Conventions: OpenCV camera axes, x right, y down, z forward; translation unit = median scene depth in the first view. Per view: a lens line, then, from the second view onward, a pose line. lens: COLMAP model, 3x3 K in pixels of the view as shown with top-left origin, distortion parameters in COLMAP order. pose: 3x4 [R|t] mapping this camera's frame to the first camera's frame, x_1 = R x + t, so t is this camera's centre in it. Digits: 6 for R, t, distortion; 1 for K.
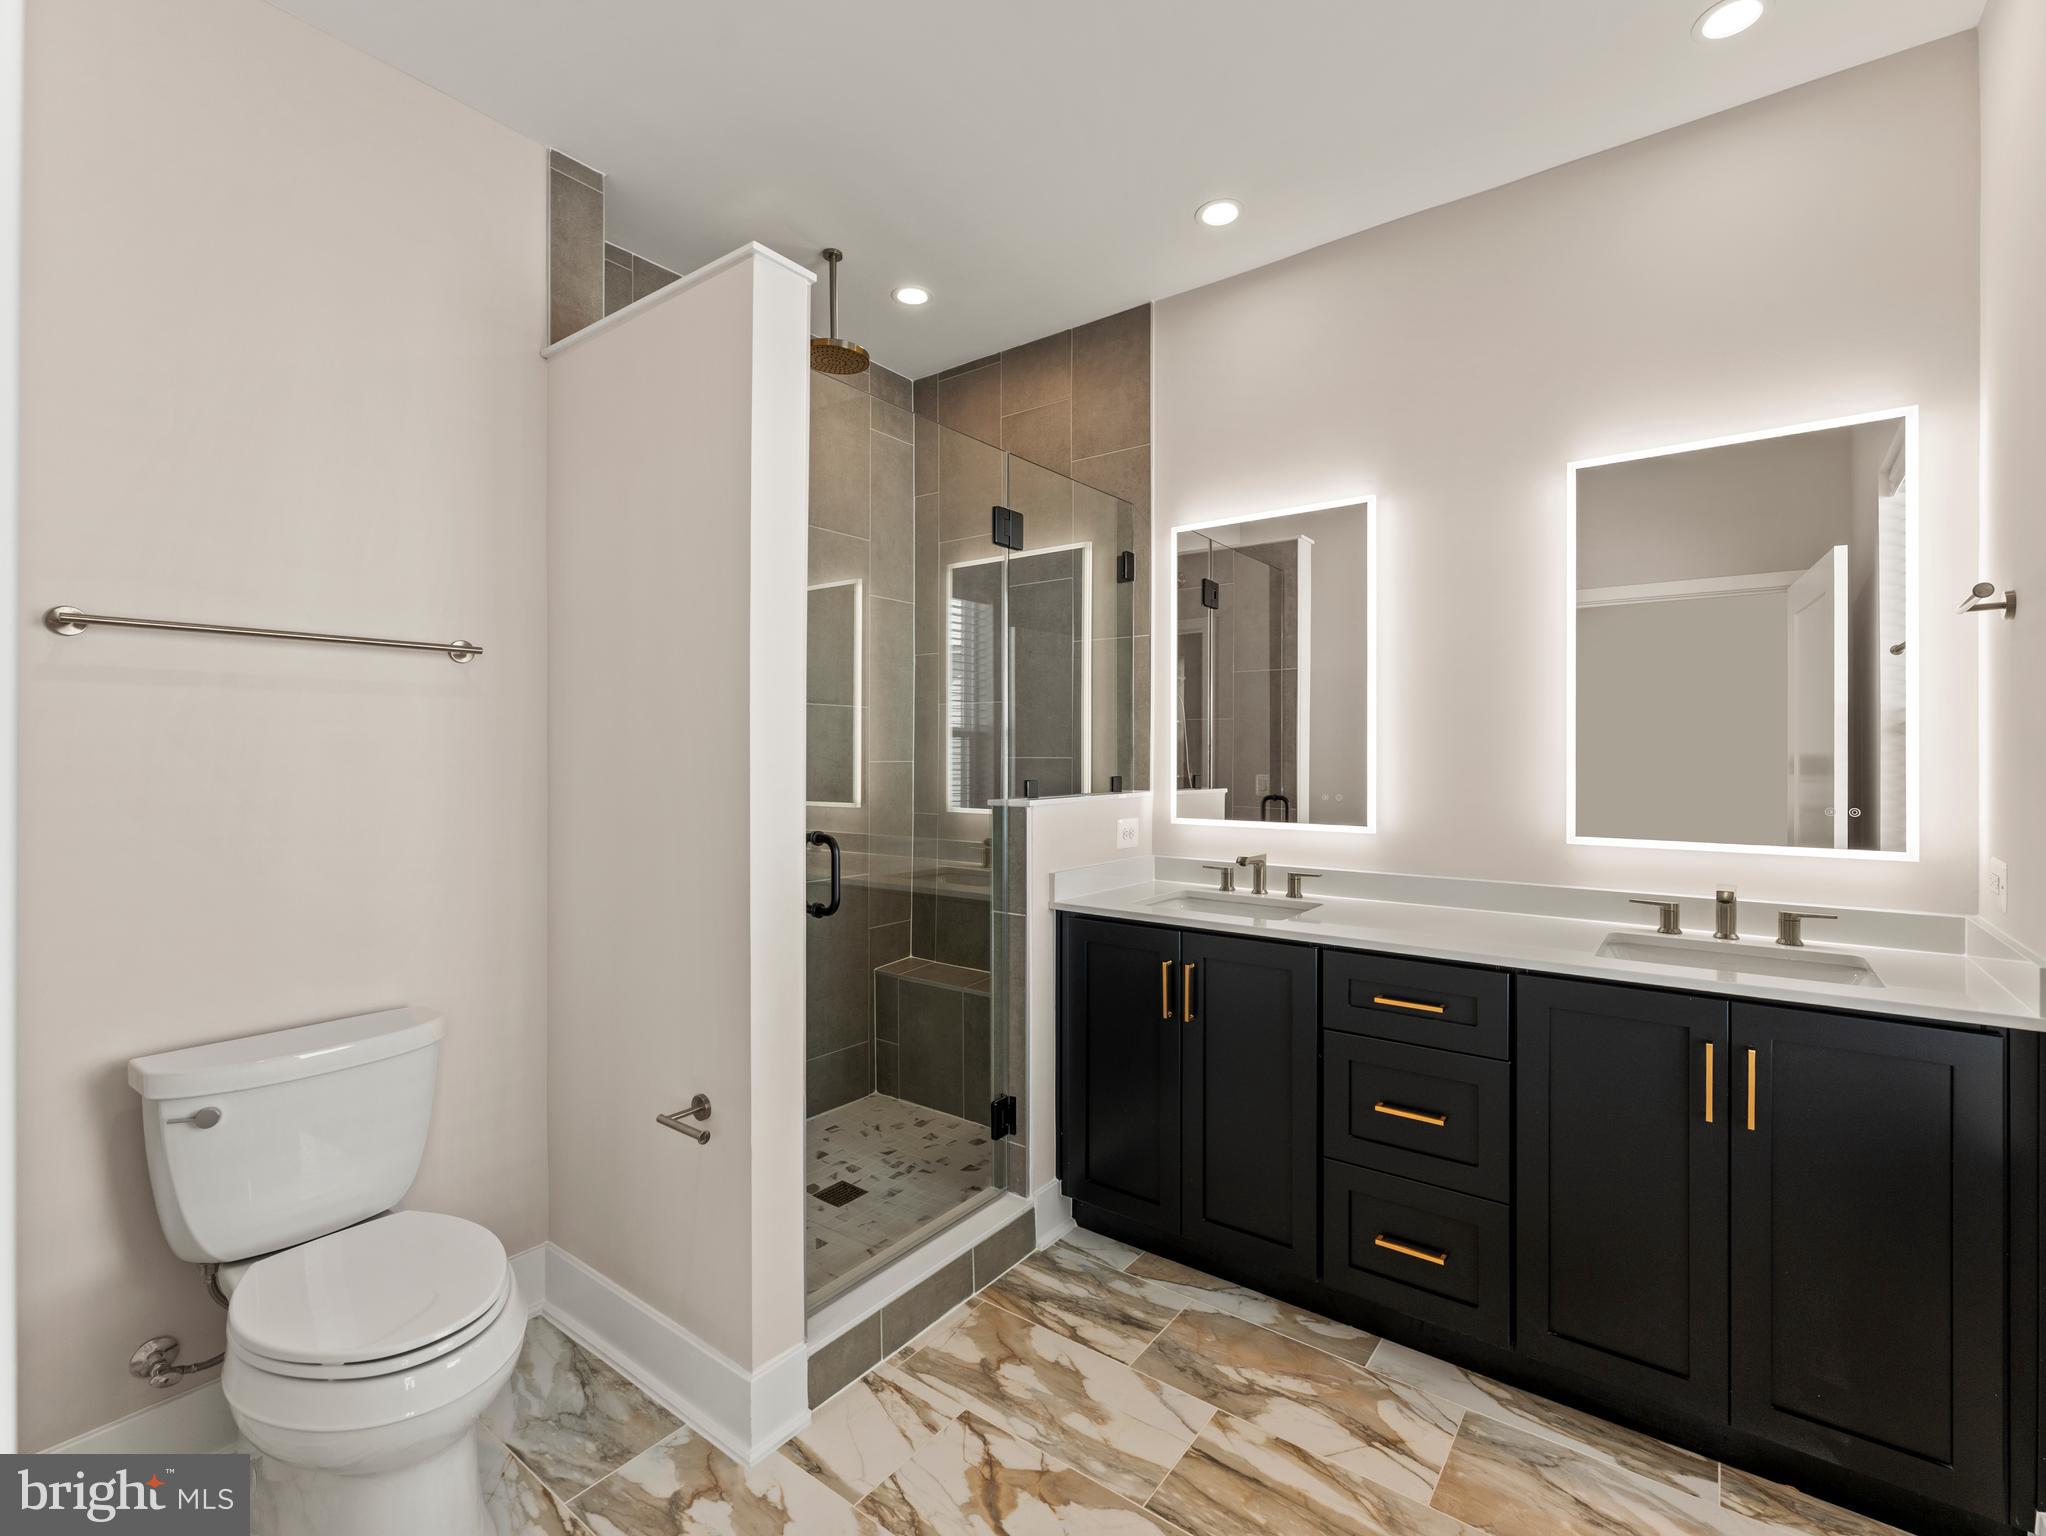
lens RADIAL K [[943.5, 0, 1029.4], [0, 943.5, 761.7], [0, 0, 1]] dist [-0.005209, 0.000240]
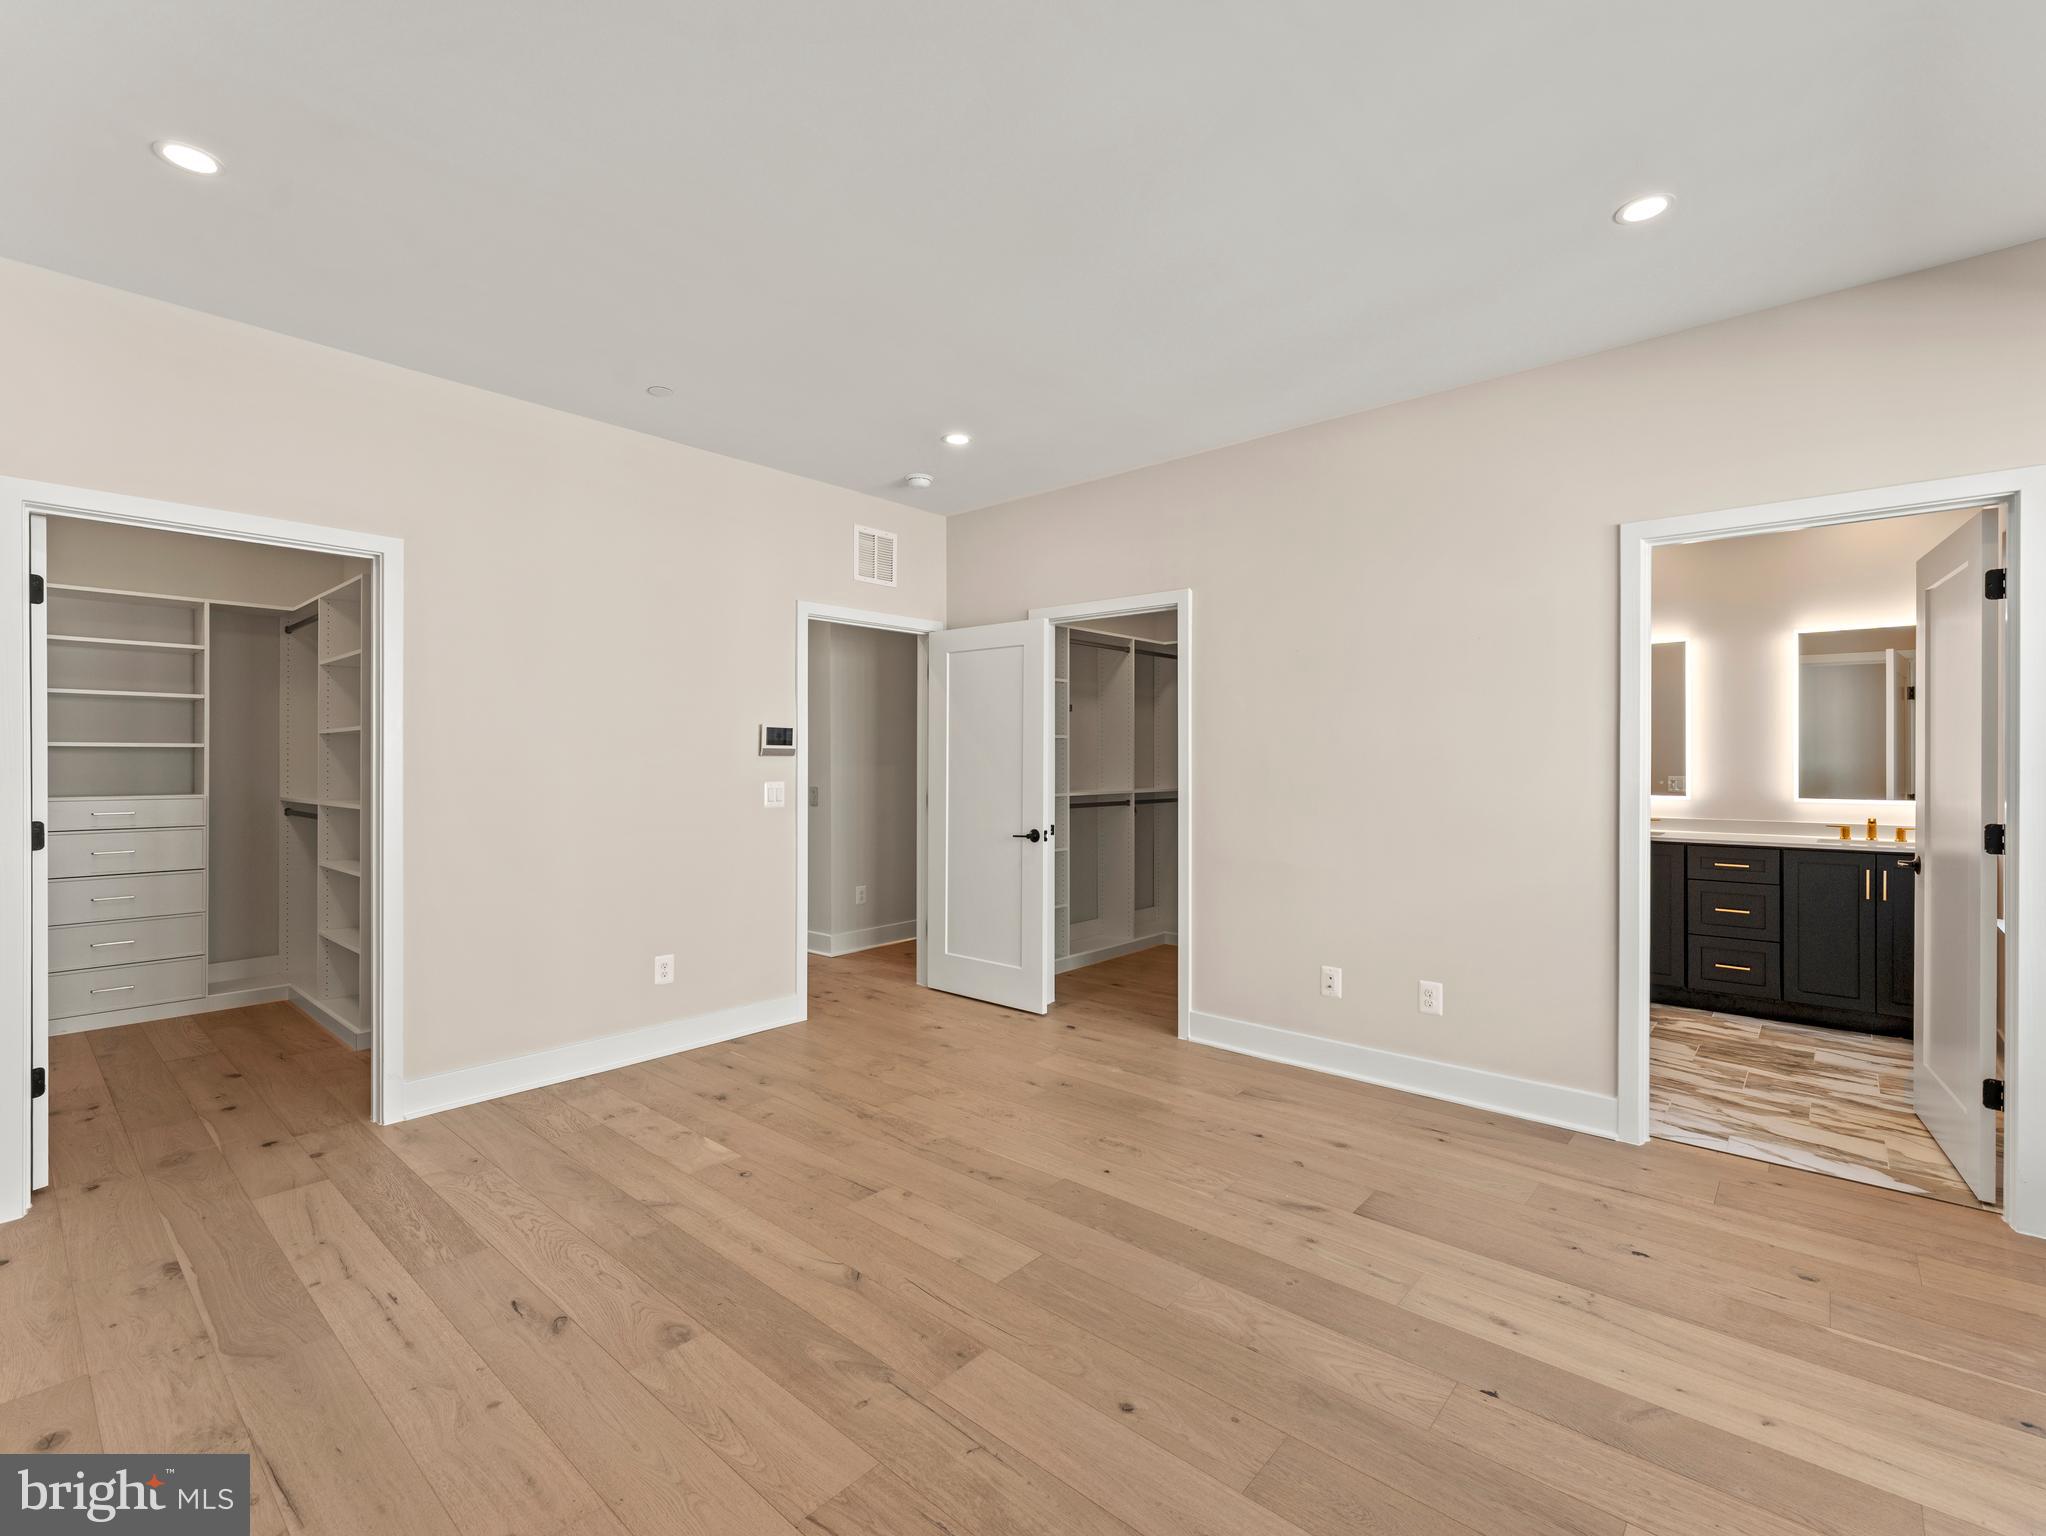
lens RADIAL K [[943.5, 0, 1014.8], [0, 943.5, 762.8], [0, 0, 1]] dist [-0.005209, 0.000240]
pose [[0.996428, 0.000612, -0.084440, -1.168466], [-0.001414, 0.999954, -0.009440, 0.018833], [0.084431, 0.009525, 0.996384, -1.487738]]
